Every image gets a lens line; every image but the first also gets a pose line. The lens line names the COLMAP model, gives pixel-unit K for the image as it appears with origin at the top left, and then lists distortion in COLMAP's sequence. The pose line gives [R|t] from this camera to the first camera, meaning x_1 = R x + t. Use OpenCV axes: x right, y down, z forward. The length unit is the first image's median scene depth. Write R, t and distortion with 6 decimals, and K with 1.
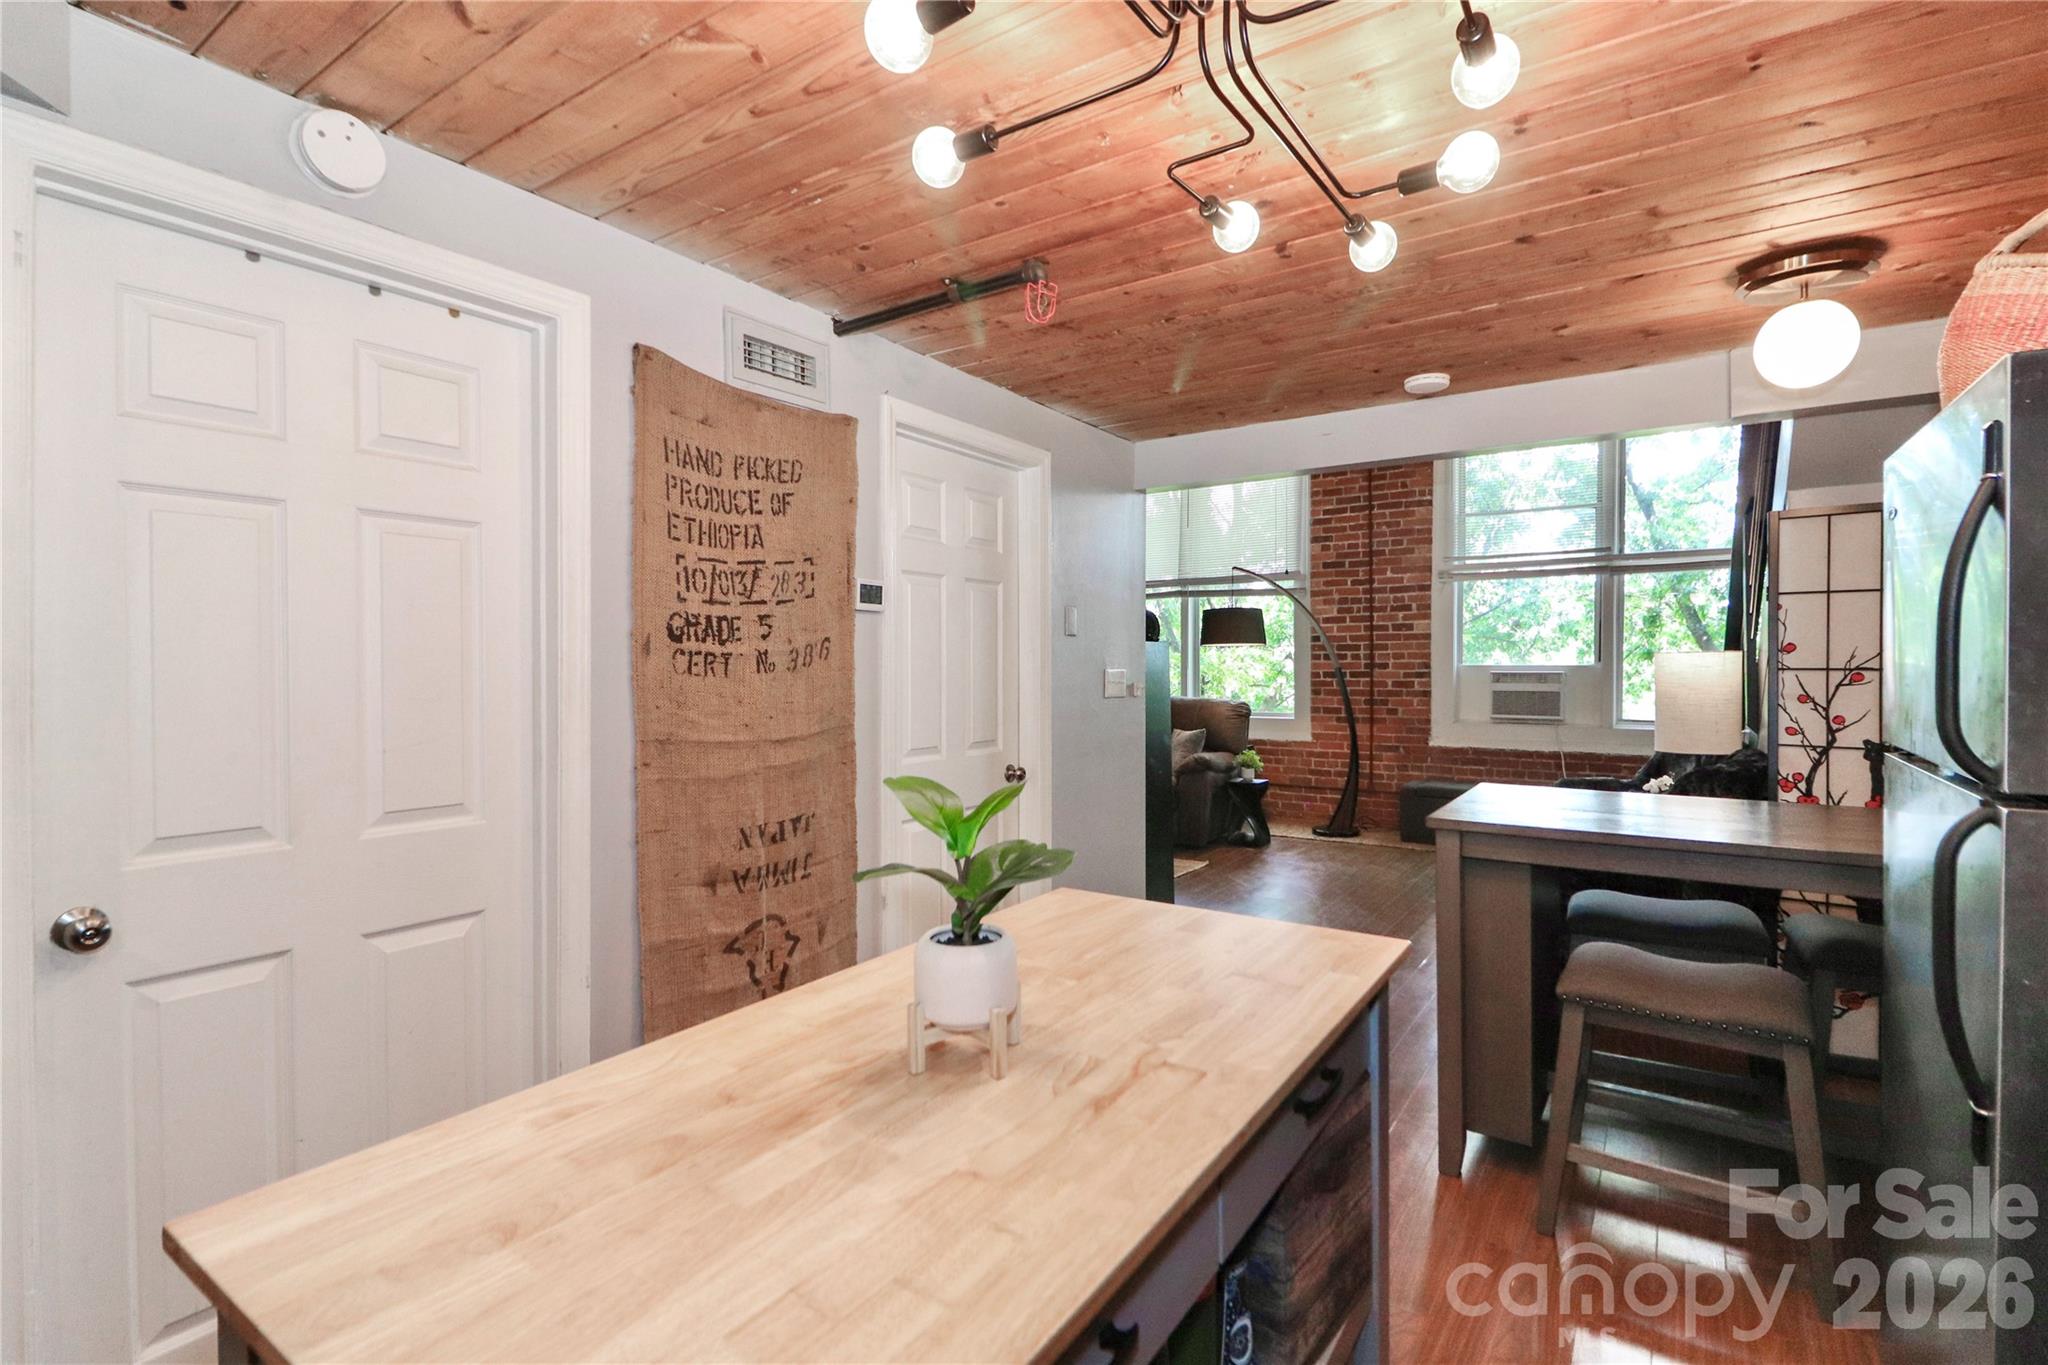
lens RADIAL K [[941.9, 0, 1041.9], [0, 941.9, 675.6], [0, 0, 1]] dist [0.001112, -0.000749]
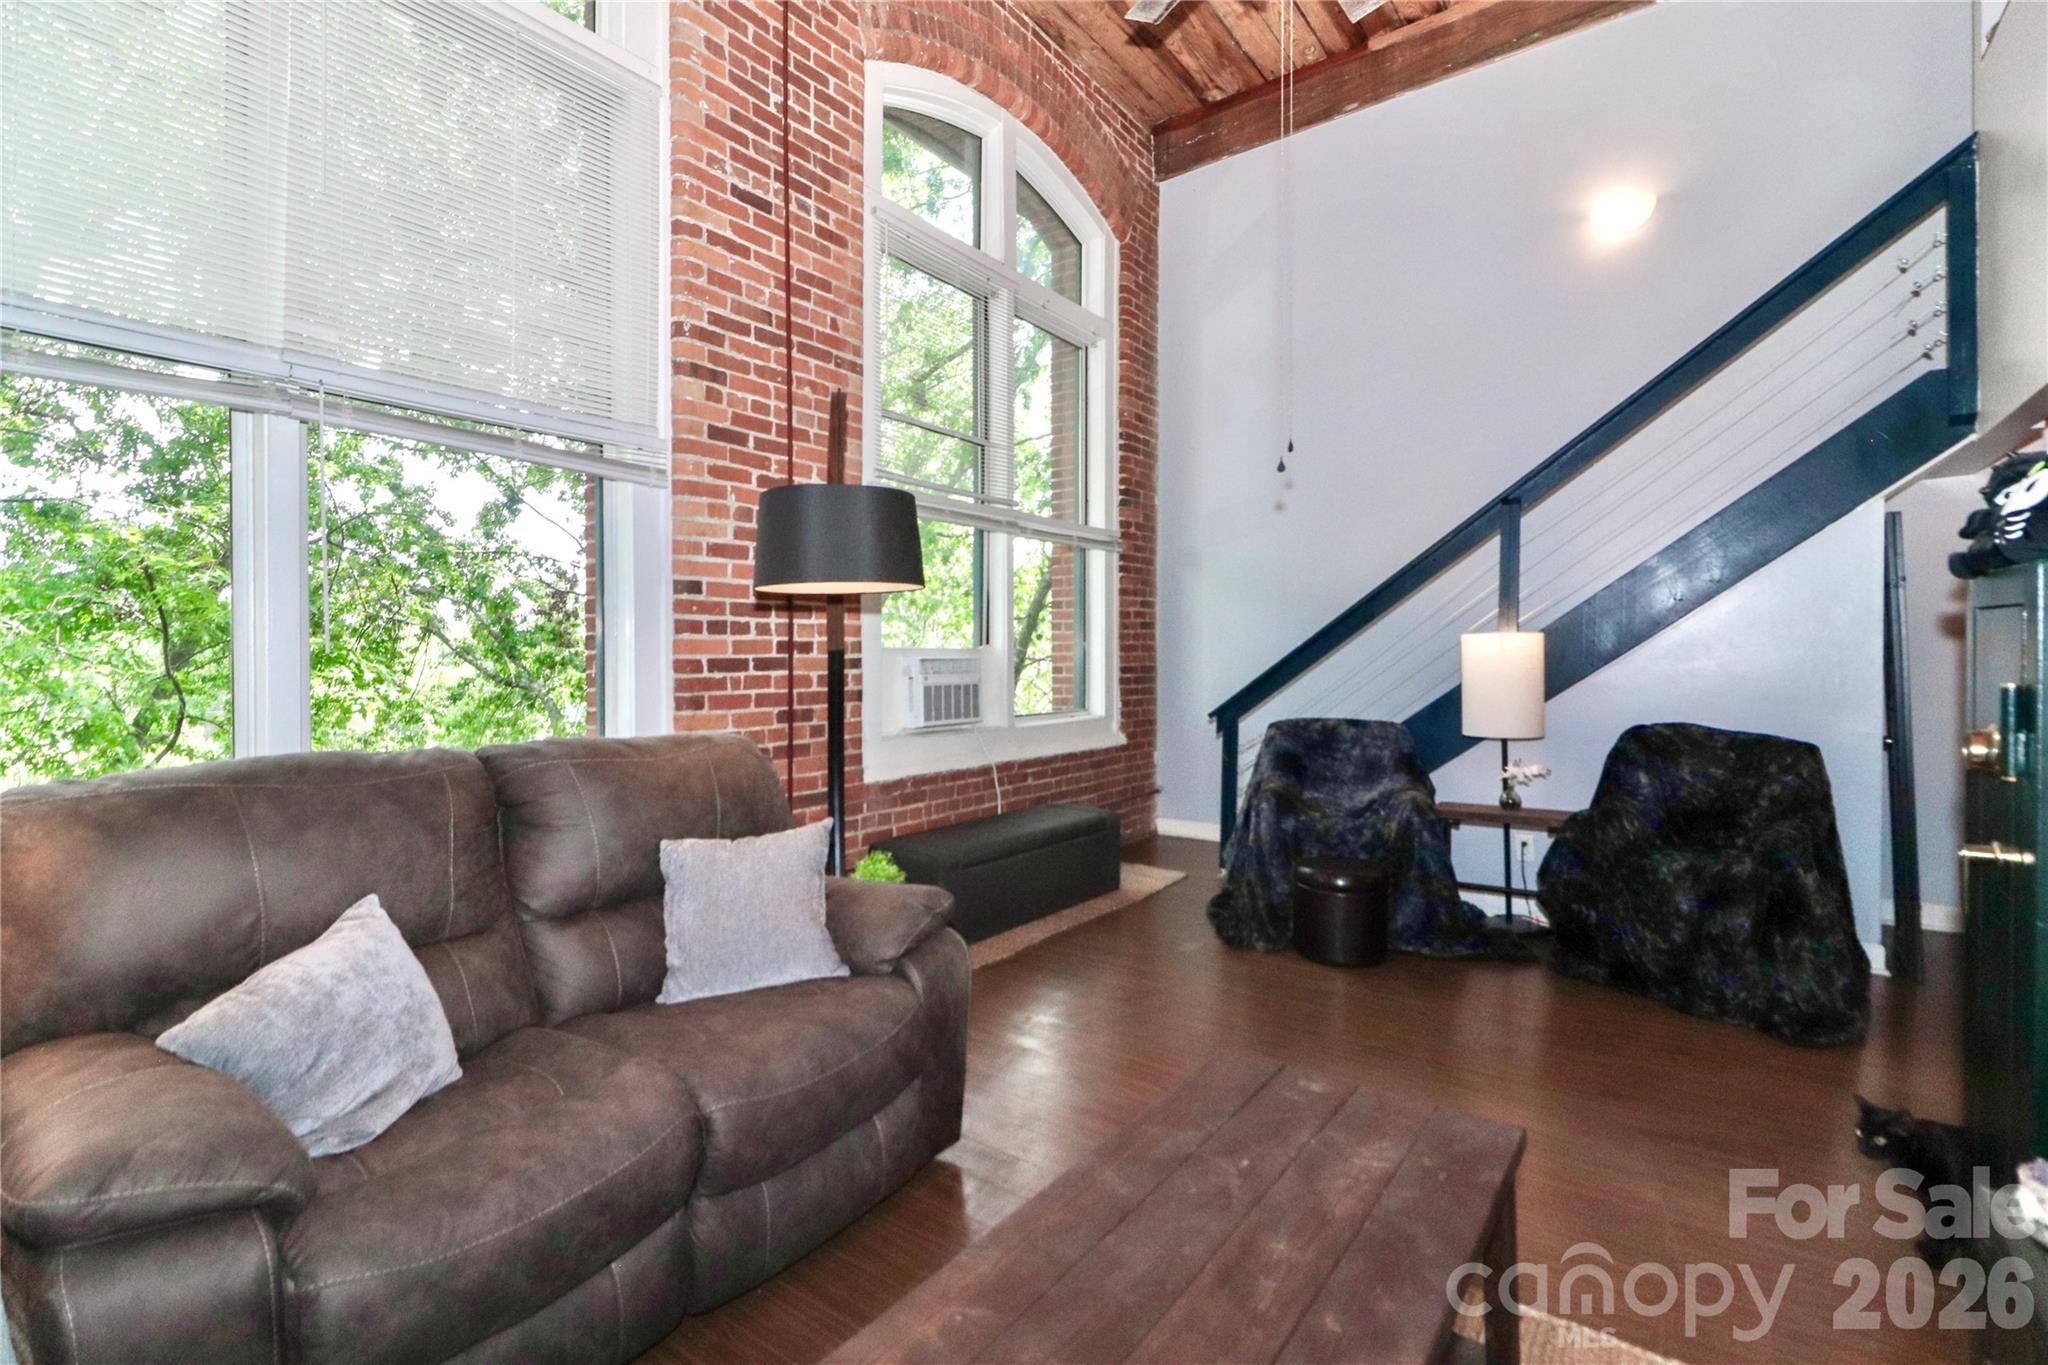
lens RADIAL K [[941.9, 0, 1041.9], [0, 941.9, 675.6], [0, 0, 1]] dist [0.001112, -0.000749]
pose [[0.009861, -0.019789, 0.999756, -0.175681], [0.010363, 0.999752, 0.019687, -0.003371], [-0.999898, 0.010166, 0.010063, 0.860927]]
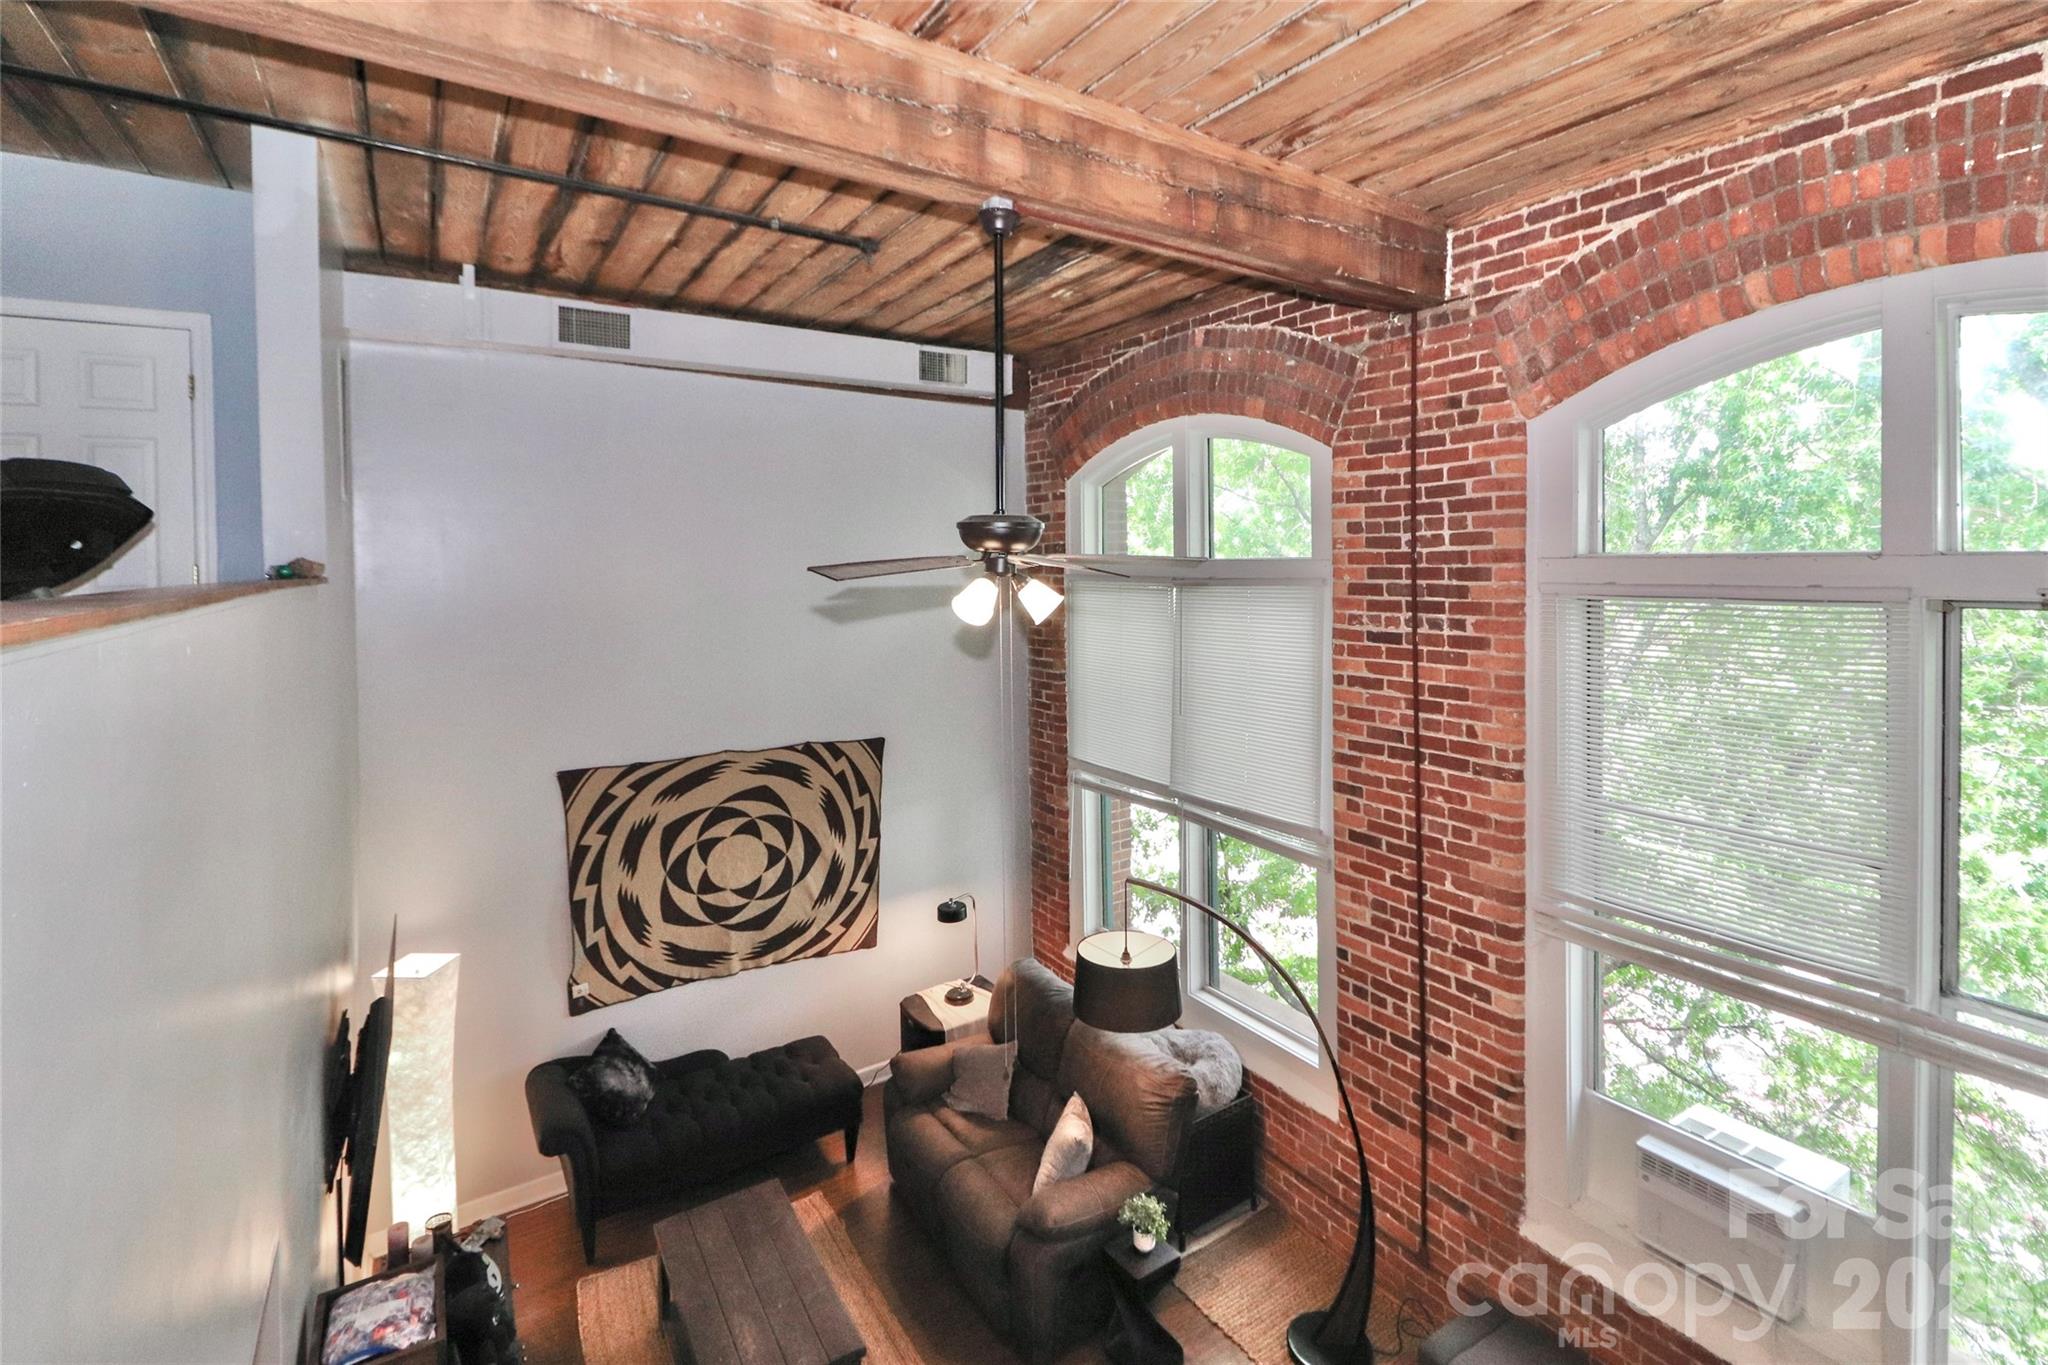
lens RADIAL K [[936.8, 0, 1055.9], [0, 936.8, 586.8], [0, 0, 1]] dist [0.023543, -0.016125]
pose [[0.929467, -0.000124, -0.368905, 0.356689], [0.005614, 0.999889, 0.013811, -0.289688], [0.368863, -0.014908, 0.929364, 0.406980]]
